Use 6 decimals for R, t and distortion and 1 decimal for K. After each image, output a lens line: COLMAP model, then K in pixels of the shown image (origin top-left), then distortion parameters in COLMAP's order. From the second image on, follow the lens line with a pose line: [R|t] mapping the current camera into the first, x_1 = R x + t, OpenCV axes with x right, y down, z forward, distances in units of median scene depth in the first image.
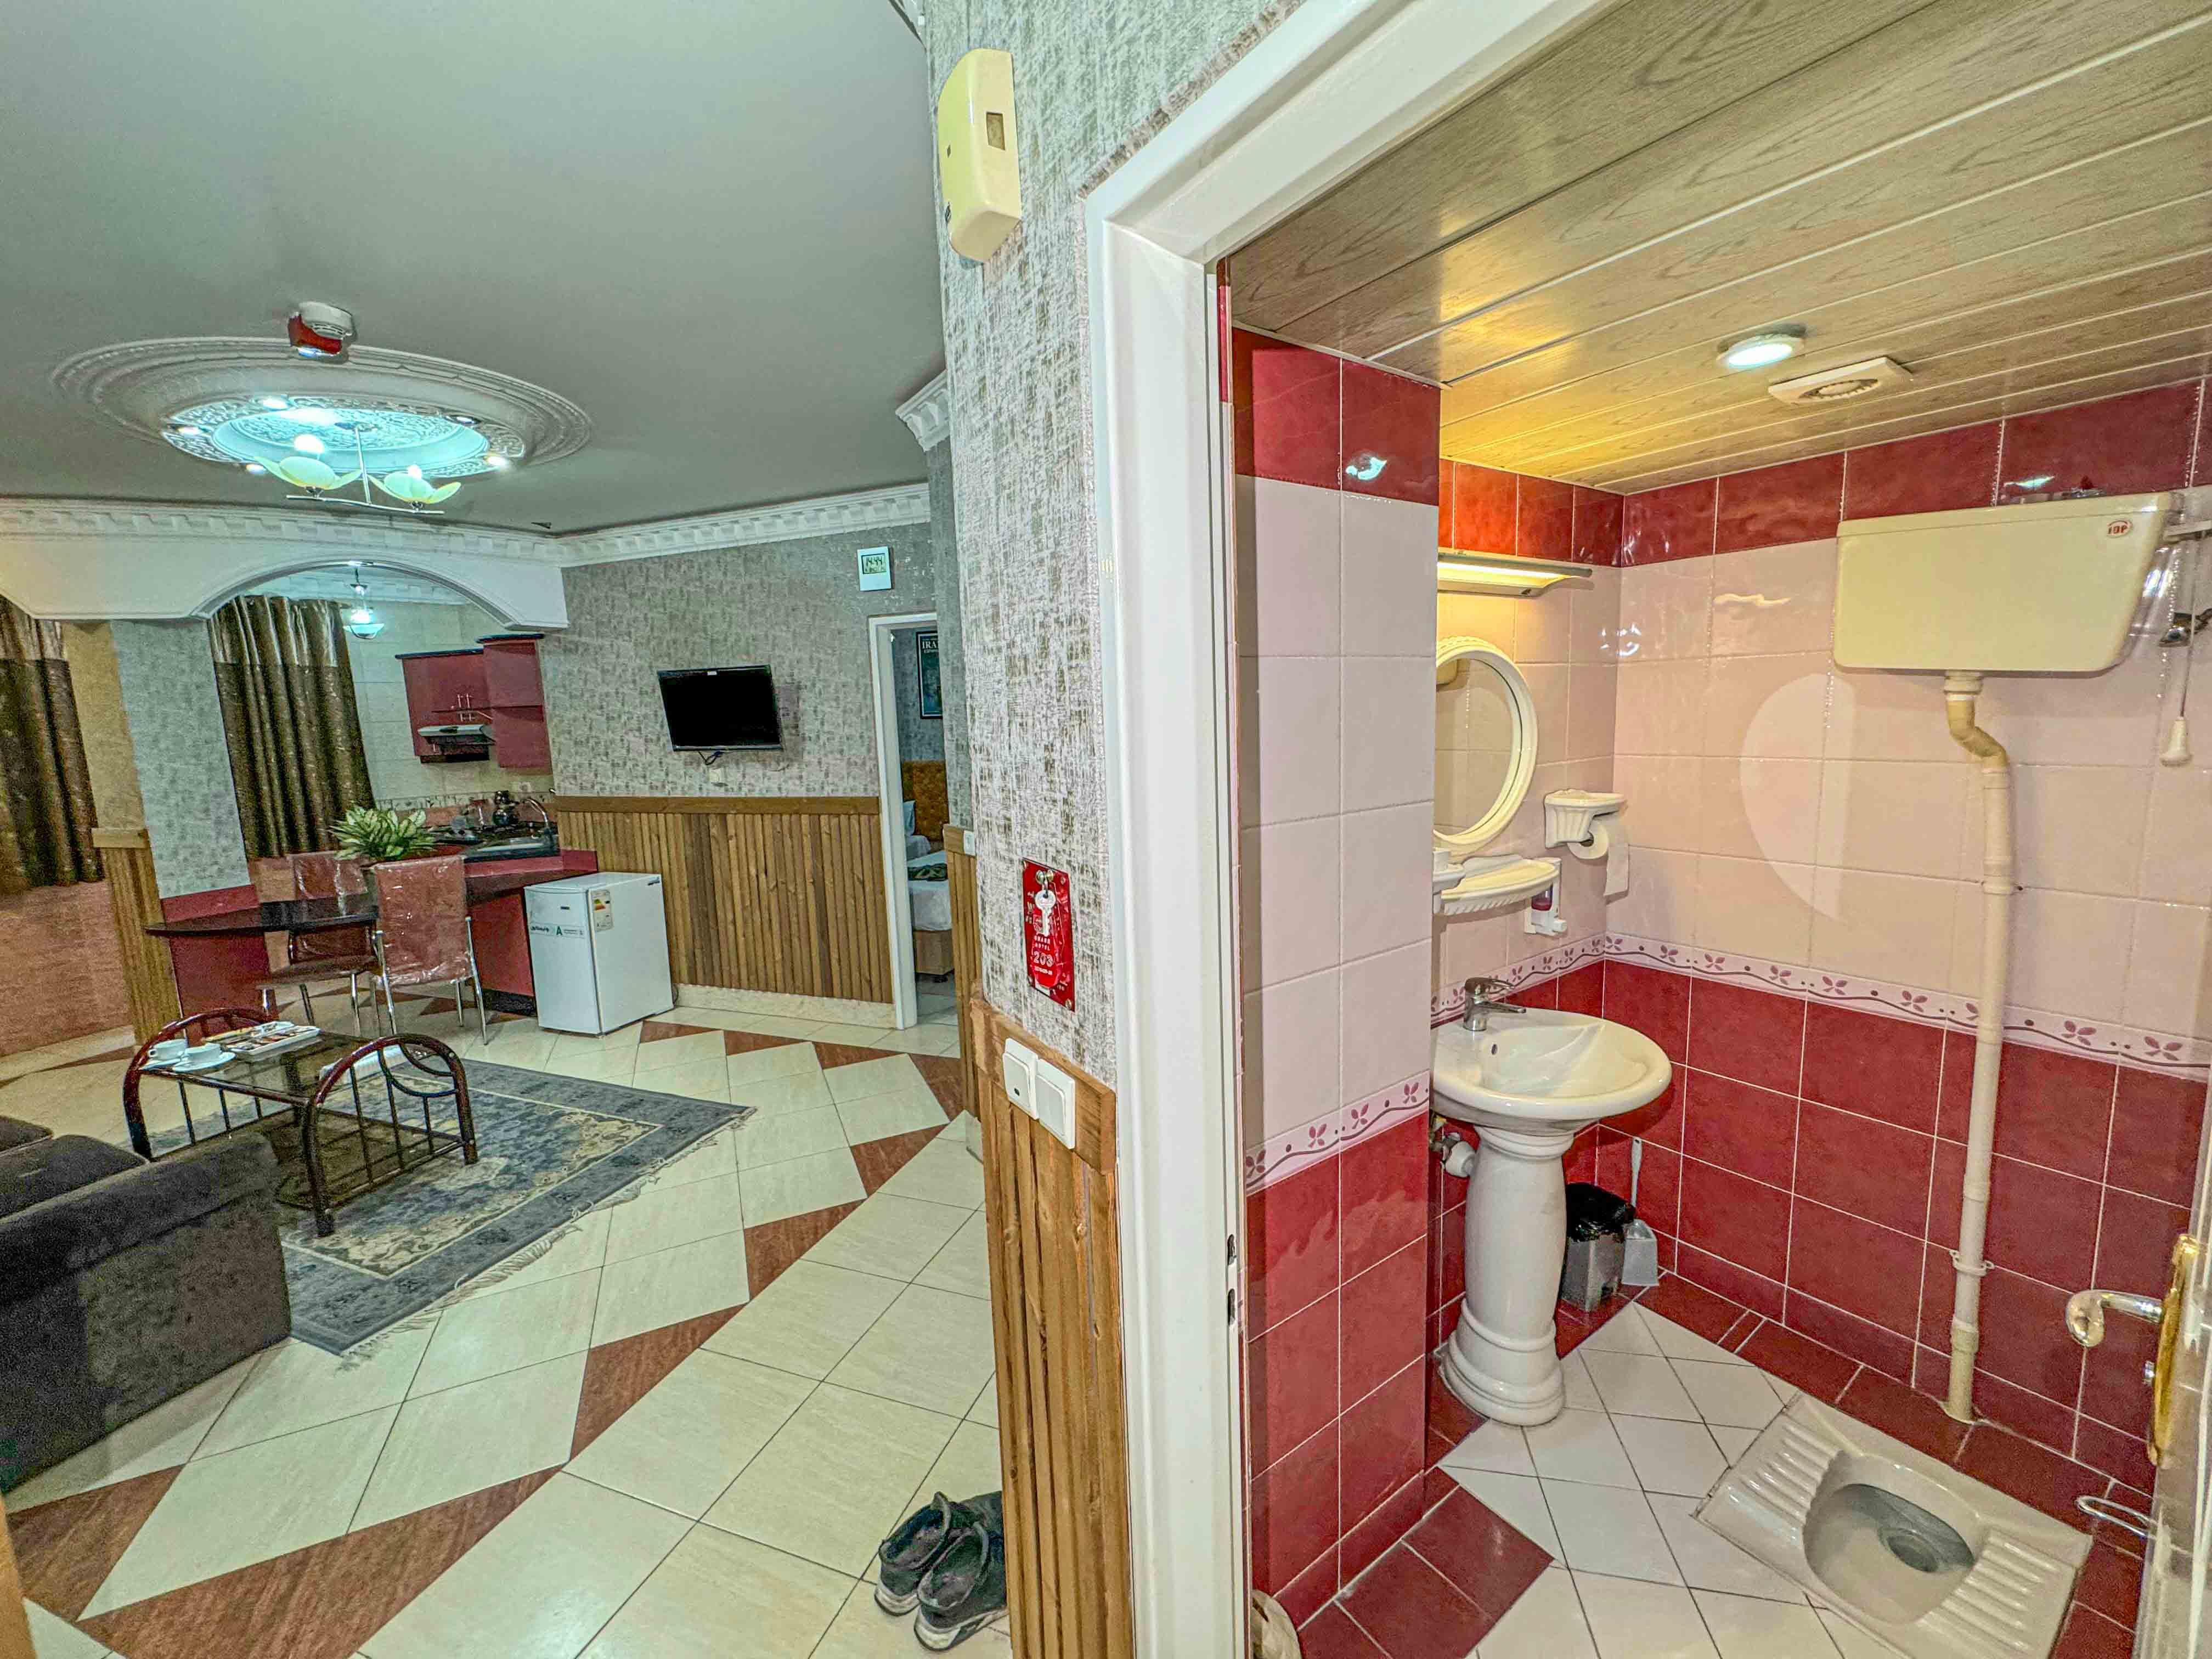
lens RADIAL K [[888.6, 0, 1106.0], [0, 888.6, 829.5], [0, 0, 1]] dist [-0.001257, -0.000036]
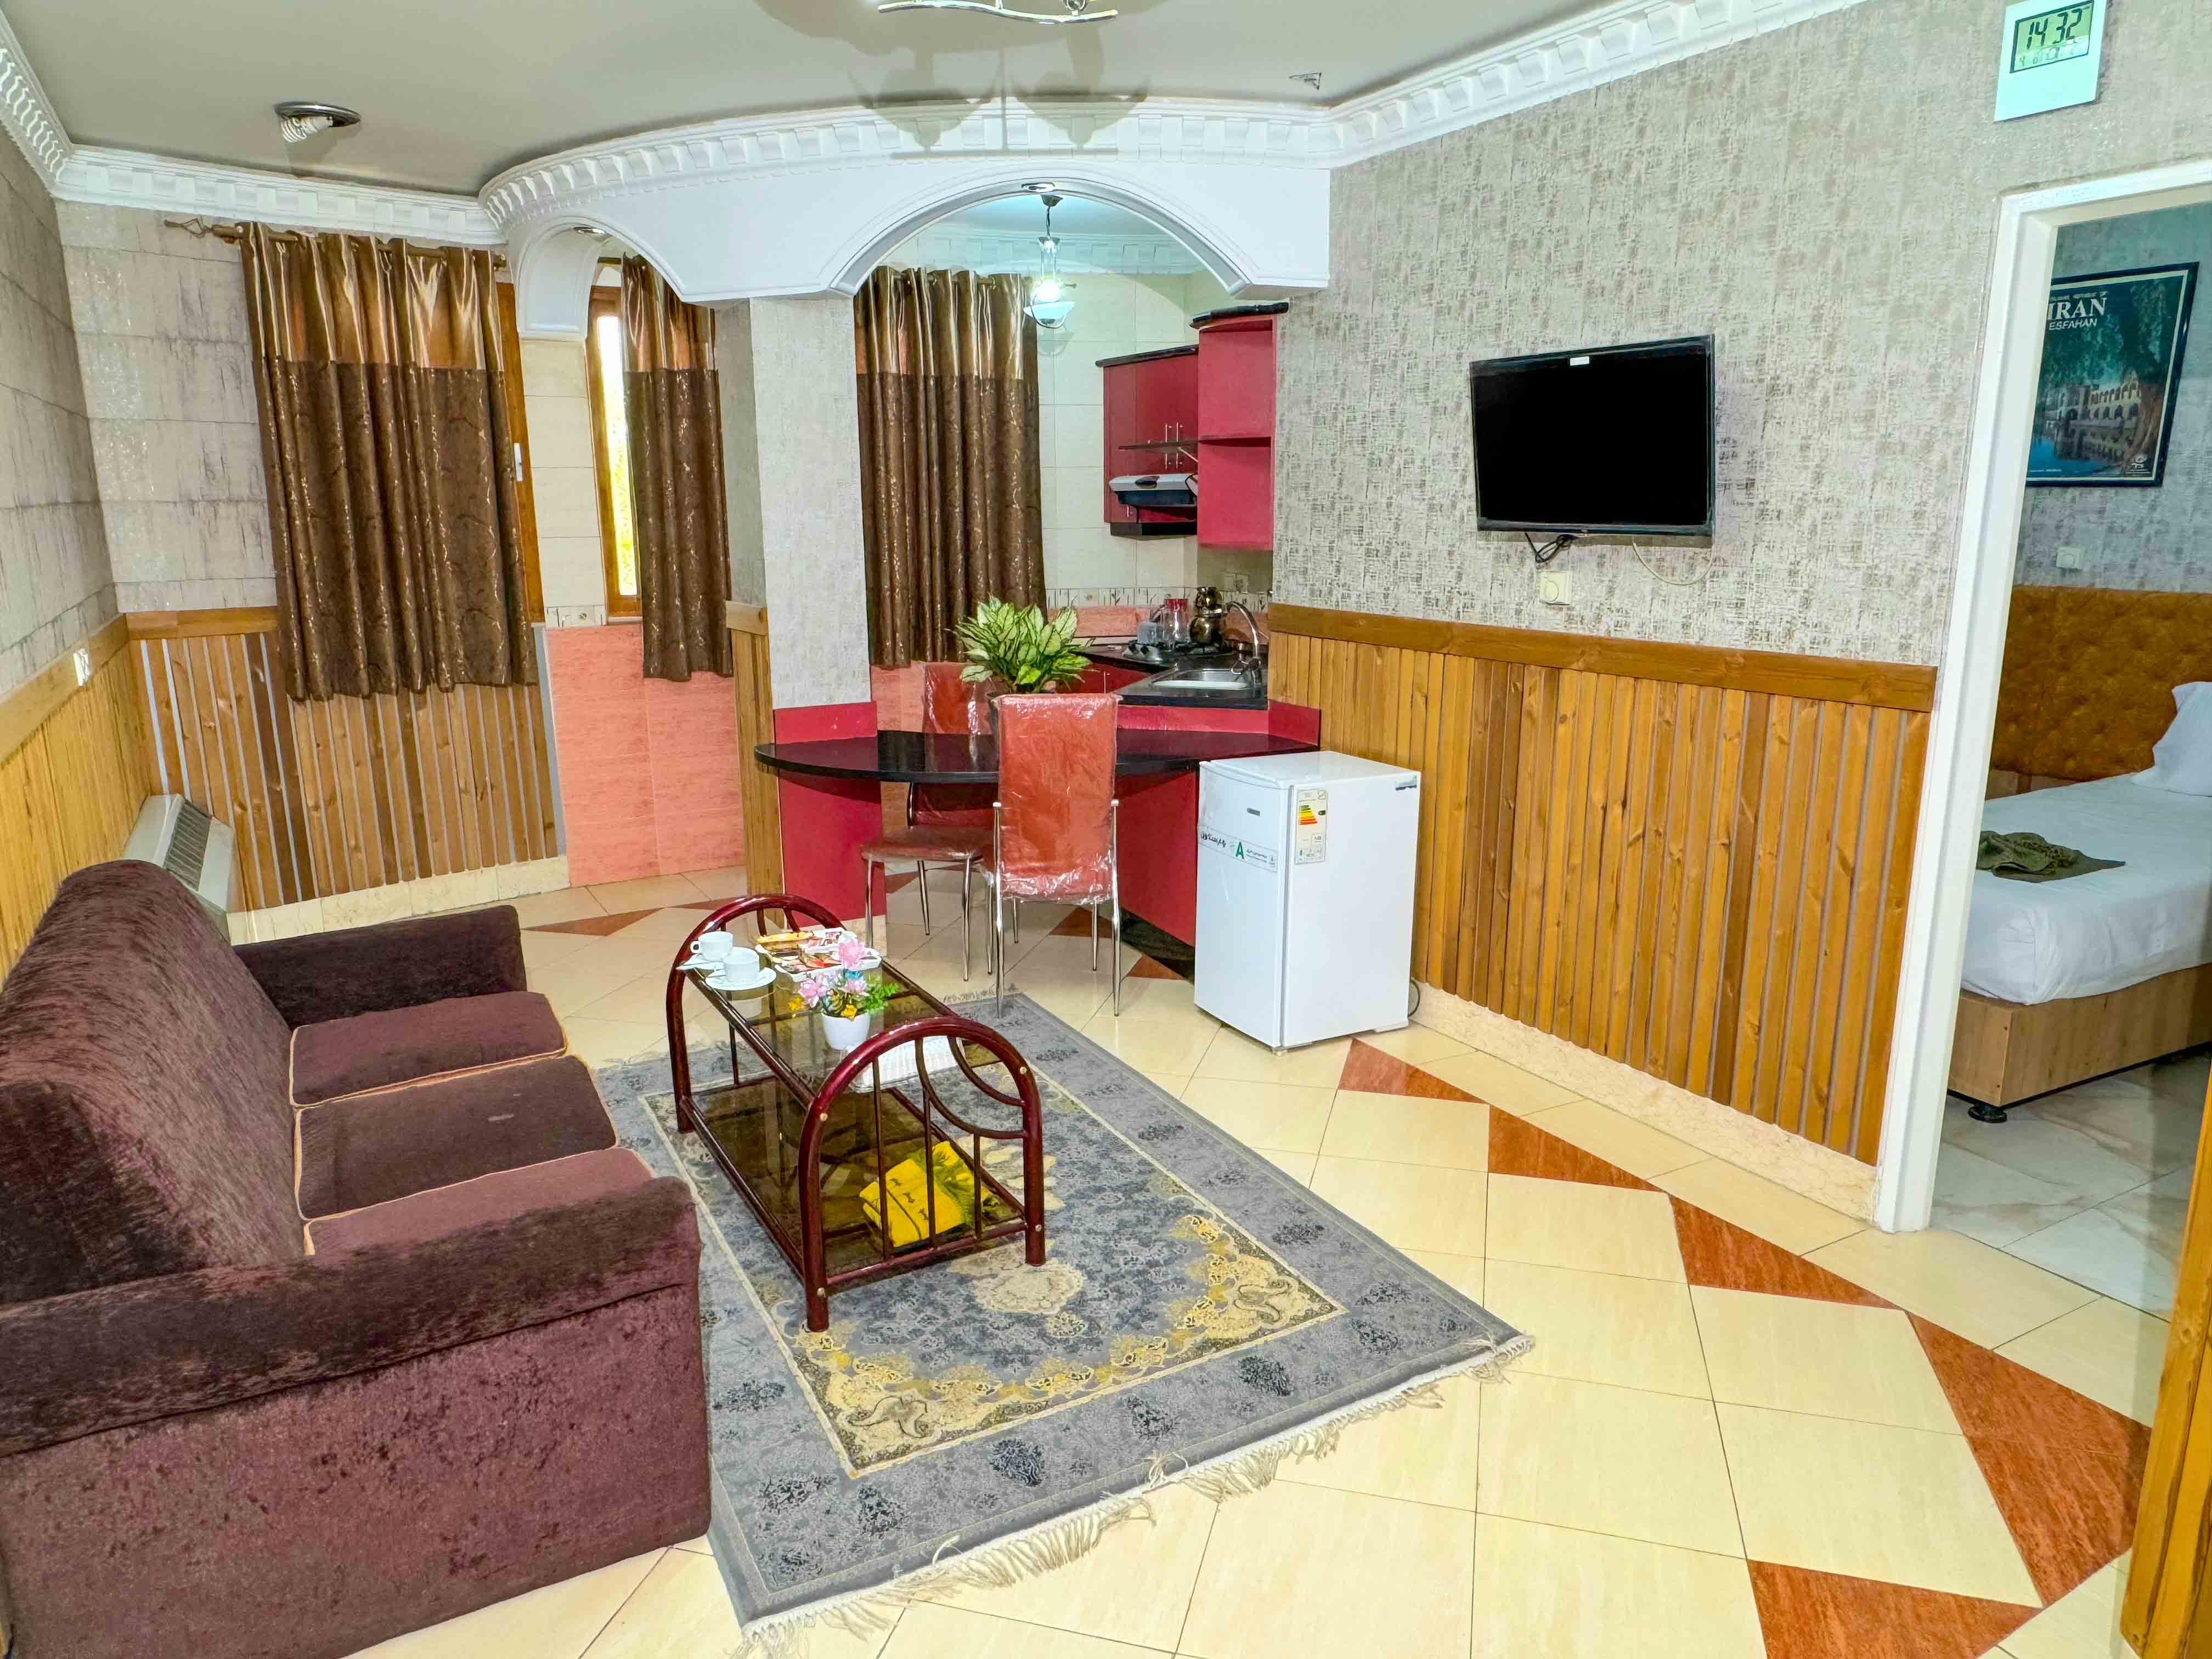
lens RADIAL K [[1453.4, 0, 1106.0], [0, 1453.4, 829.5], [0, 0, 1]] dist [-0.003415, 0.001775]
pose [[0.765359, 0.171617, -0.620301, -0.120596], [-0.107015, 0.984311, 0.140287, -0.016490], [0.634644, -0.040988, 0.771717, 0.249125]]
